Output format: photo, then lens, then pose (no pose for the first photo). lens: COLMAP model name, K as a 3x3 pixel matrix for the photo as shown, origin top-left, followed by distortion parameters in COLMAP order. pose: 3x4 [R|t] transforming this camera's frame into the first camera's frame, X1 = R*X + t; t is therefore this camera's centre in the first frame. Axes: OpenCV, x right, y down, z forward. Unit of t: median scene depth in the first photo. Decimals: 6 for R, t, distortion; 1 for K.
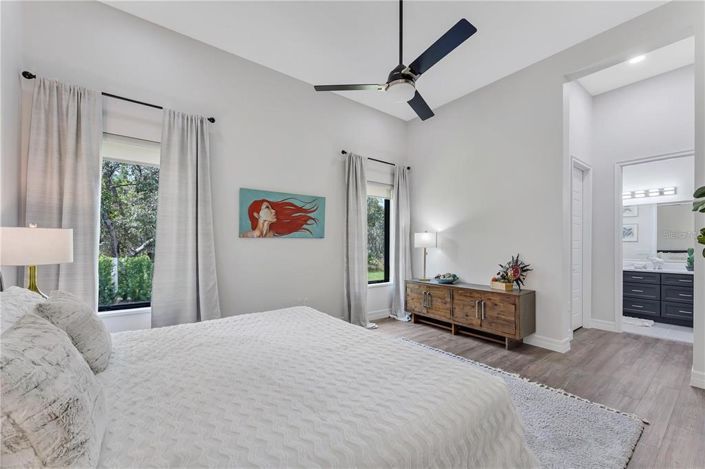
lens RADIAL K [[285.9, 0, 353.3], [0, 285.9, 245.6], [0, 0, 1]] dist [0.000511, 0.000037]
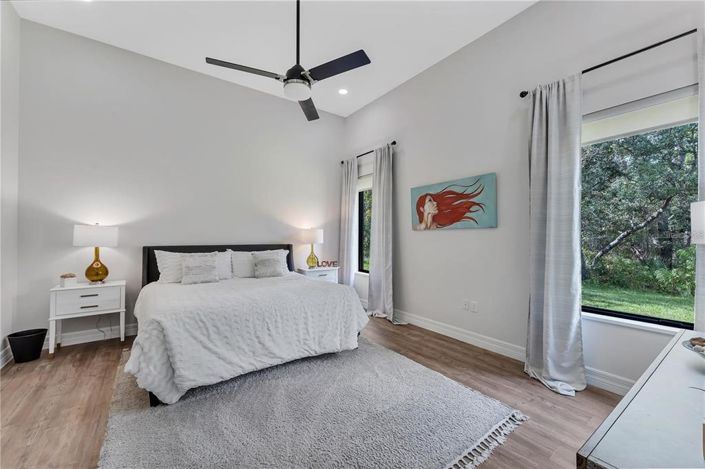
lens RADIAL K [[286.1, 0, 352.5], [0, 286.1, 234.5], [0, 0, 1]] dist [-0.000488, -0.000043]
pose [[-0.020586, -0.010595, -0.999732, 0.730081], [-0.006841, 0.999922, -0.010456, 0.001951], [0.999765, 0.006624, -0.020657, 0.732975]]
